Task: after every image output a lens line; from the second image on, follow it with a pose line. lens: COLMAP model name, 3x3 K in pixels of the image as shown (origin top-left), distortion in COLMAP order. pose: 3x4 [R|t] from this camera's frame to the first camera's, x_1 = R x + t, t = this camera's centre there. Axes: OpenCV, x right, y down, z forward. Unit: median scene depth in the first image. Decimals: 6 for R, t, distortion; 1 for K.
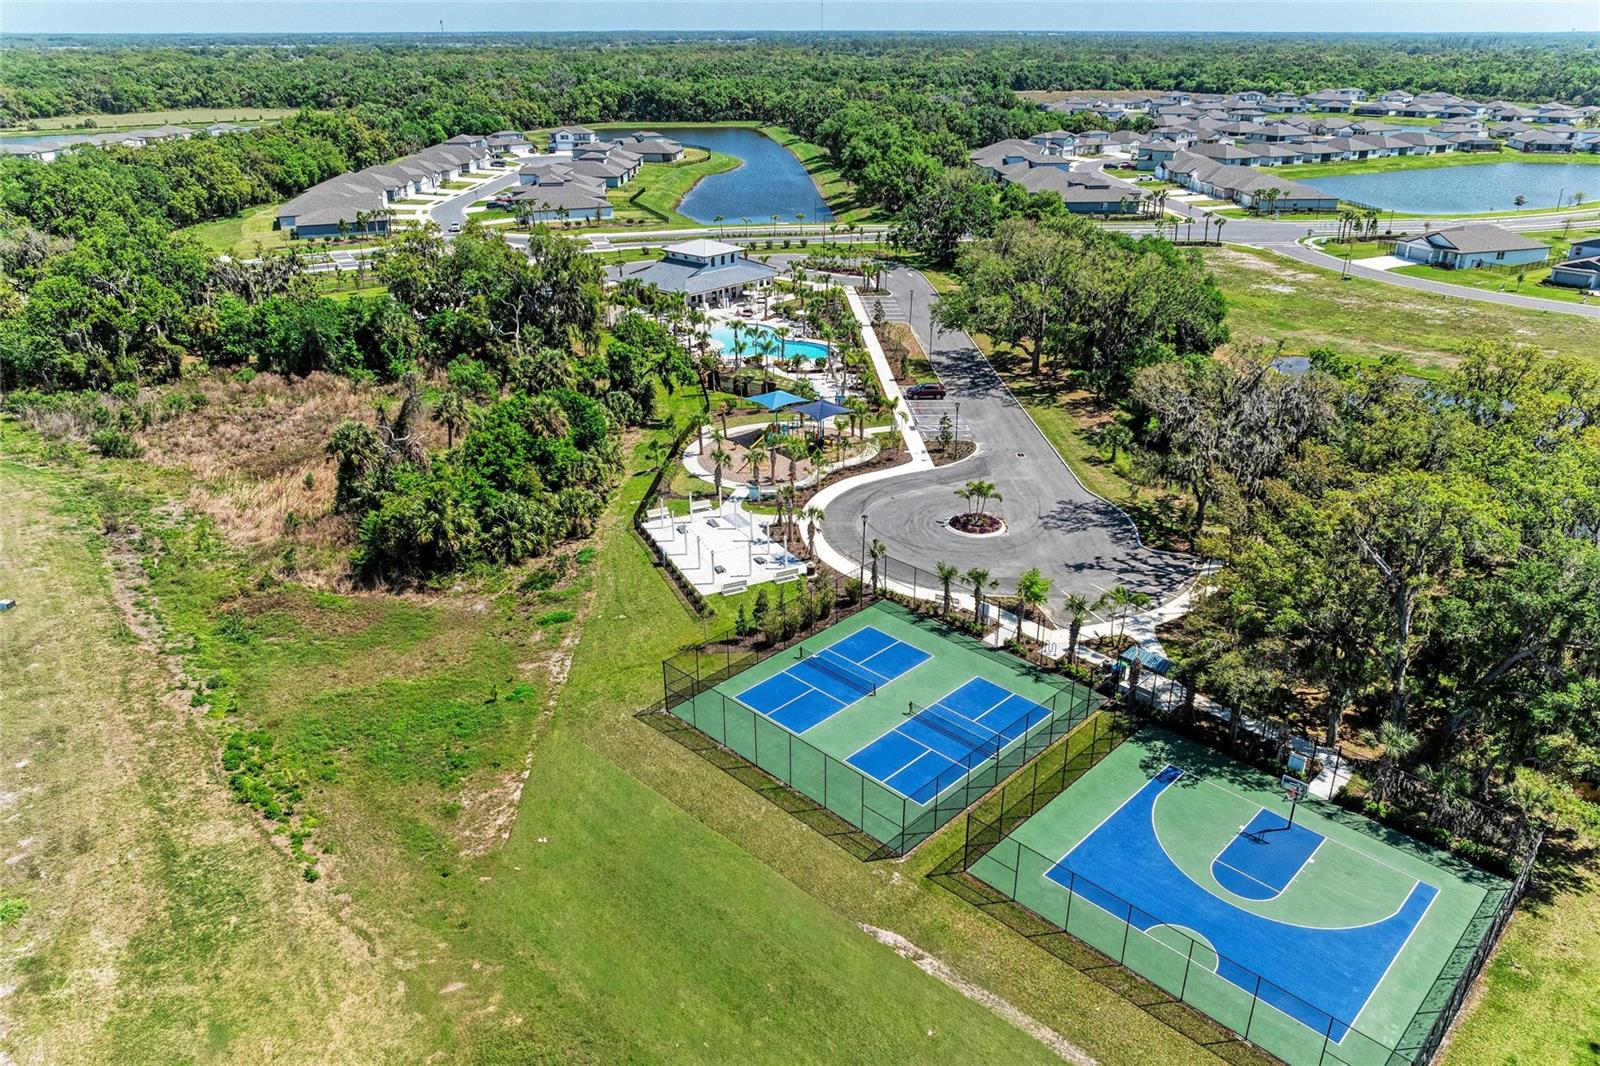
lens RADIAL K [[1121.4, 0, 796.3], [0, 1121.4, 529.1], [0, 0, 1]] dist [-0.013311, -0.008777]
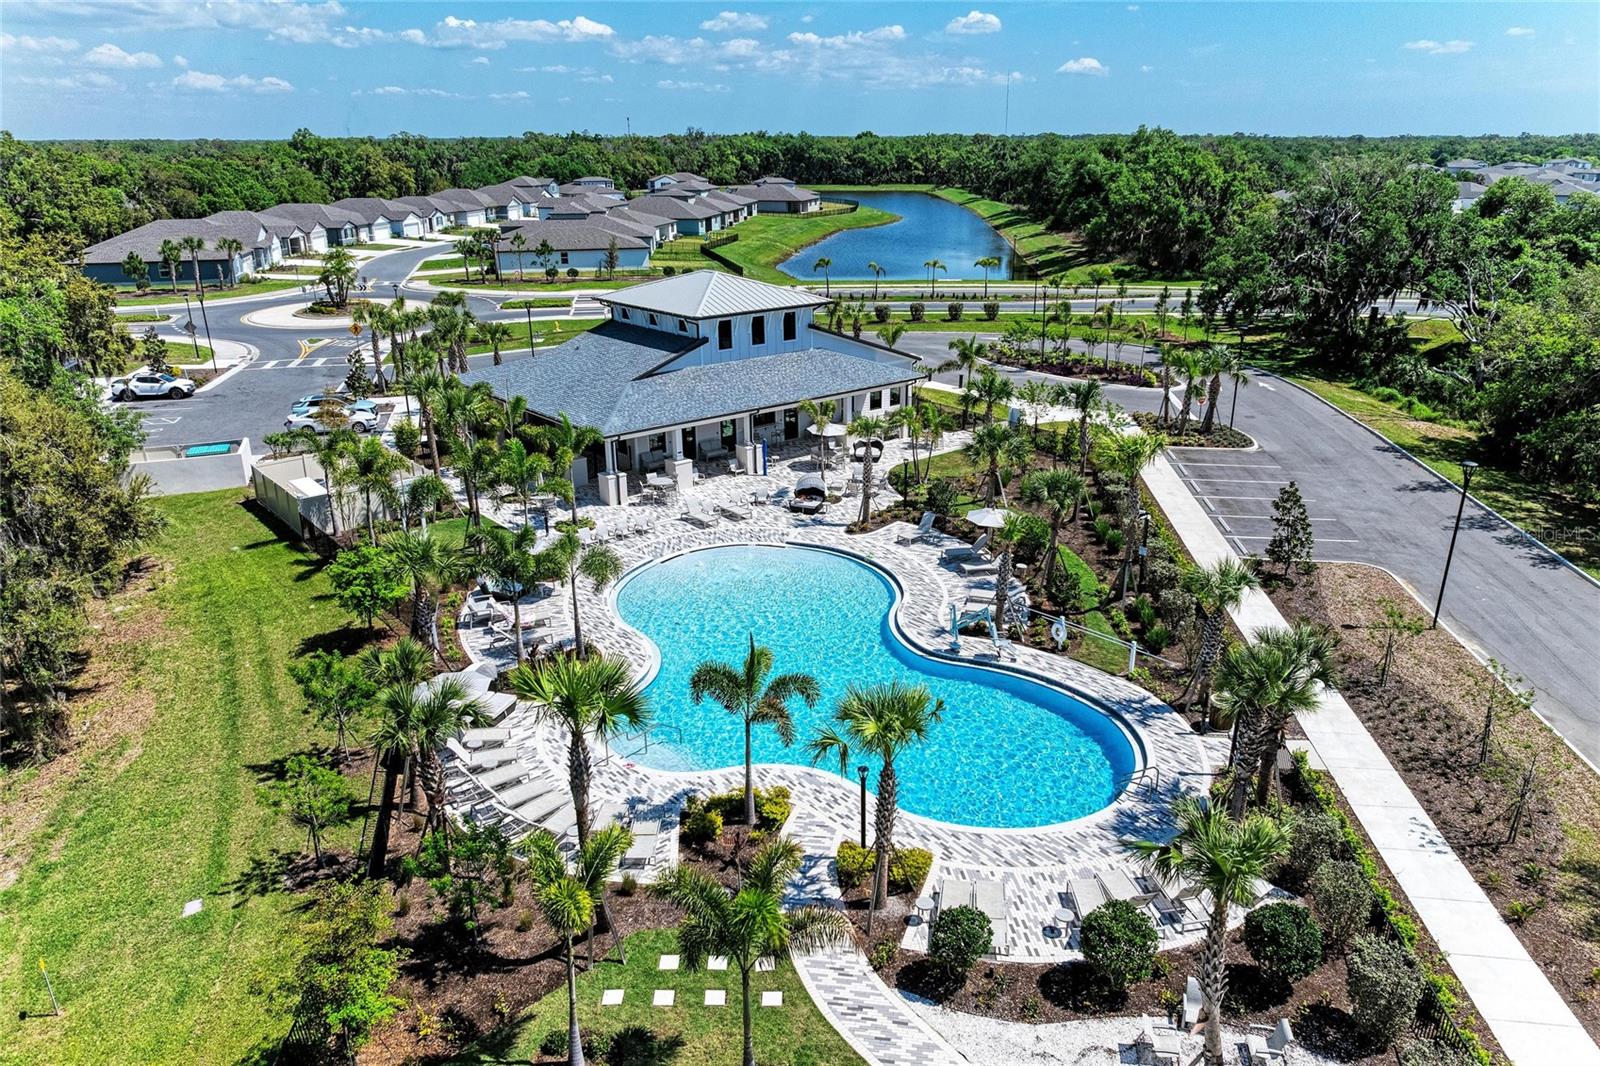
lens RADIAL K [[1121.4, 0, 805.3], [0, 1121.4, 534.8], [0, 0, 1]] dist [-0.013311, -0.008777]
pose [[0.989378, 0.047295, -0.137458, -0.001446], [-0.057974, 0.995515, -0.074758, -0.118271], [0.133306, 0.081933, 0.987682, 0.516313]]
